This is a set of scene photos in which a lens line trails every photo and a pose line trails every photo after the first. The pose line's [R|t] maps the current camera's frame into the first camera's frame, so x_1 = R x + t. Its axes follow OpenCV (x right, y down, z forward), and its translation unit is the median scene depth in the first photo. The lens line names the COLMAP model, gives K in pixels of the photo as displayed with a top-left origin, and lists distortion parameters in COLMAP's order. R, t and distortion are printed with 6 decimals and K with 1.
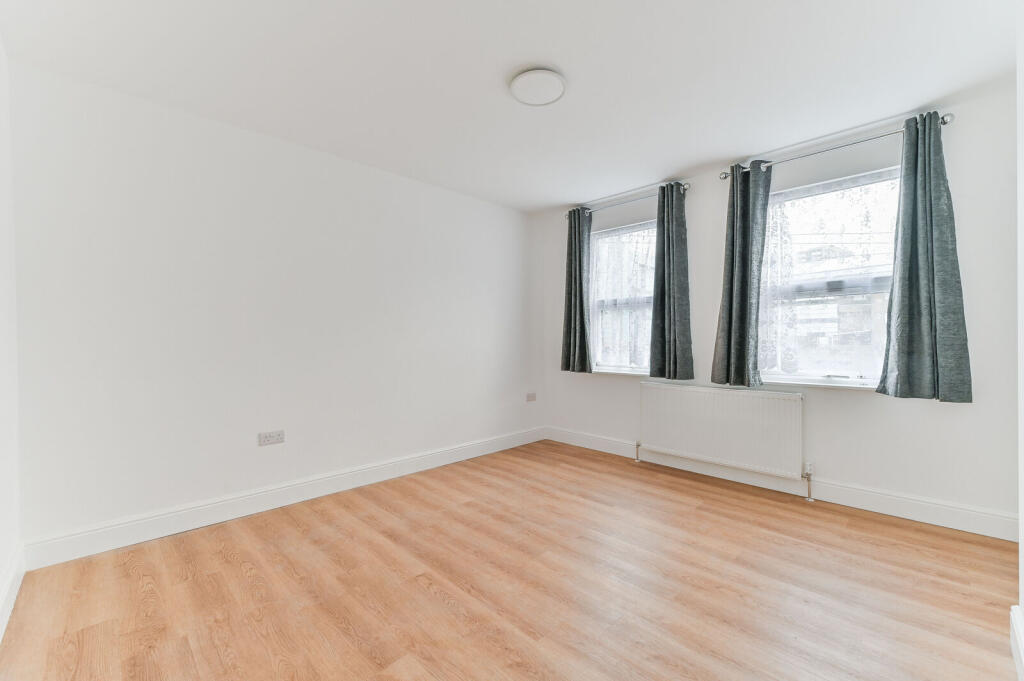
lens RADIAL K [[400.7, 0, 507.3], [0, 400.7, 336.5], [0, 0, 1]] dist [-0.001843, -0.000097]
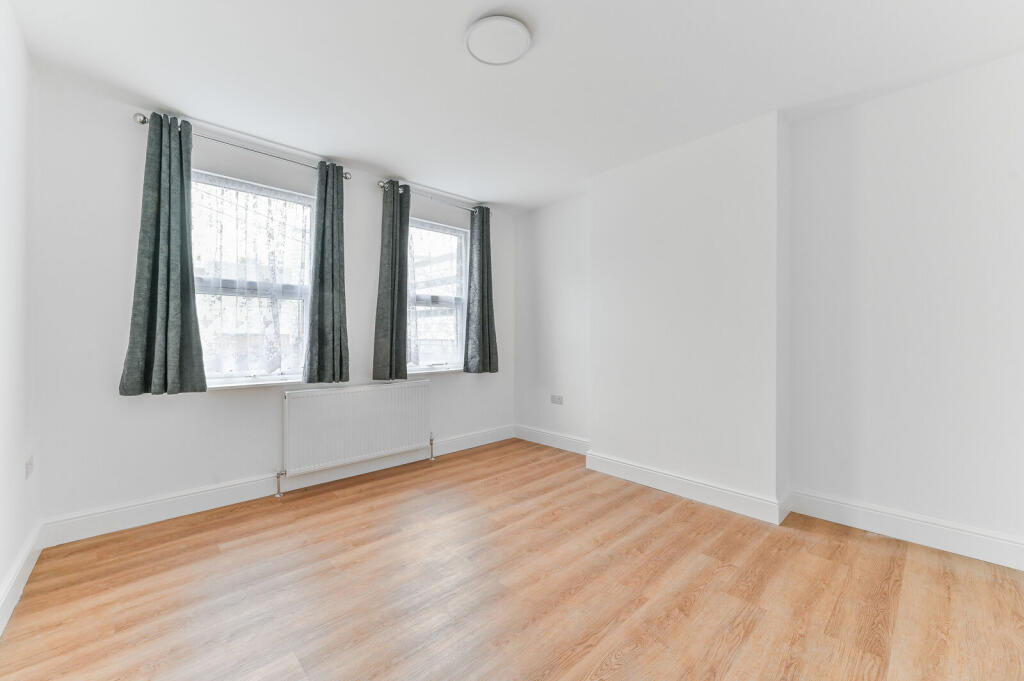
lens RADIAL K [[400.7, 0, 507.3], [0, 400.7, 336.5], [0, 0, 1]] dist [-0.001843, -0.000097]
pose [[0.052959, 0.003278, 0.998591, -0.503687], [-0.004723, 0.999984, -0.003032, 0.004811], [-0.998585, -0.004556, 0.052974, 0.617203]]
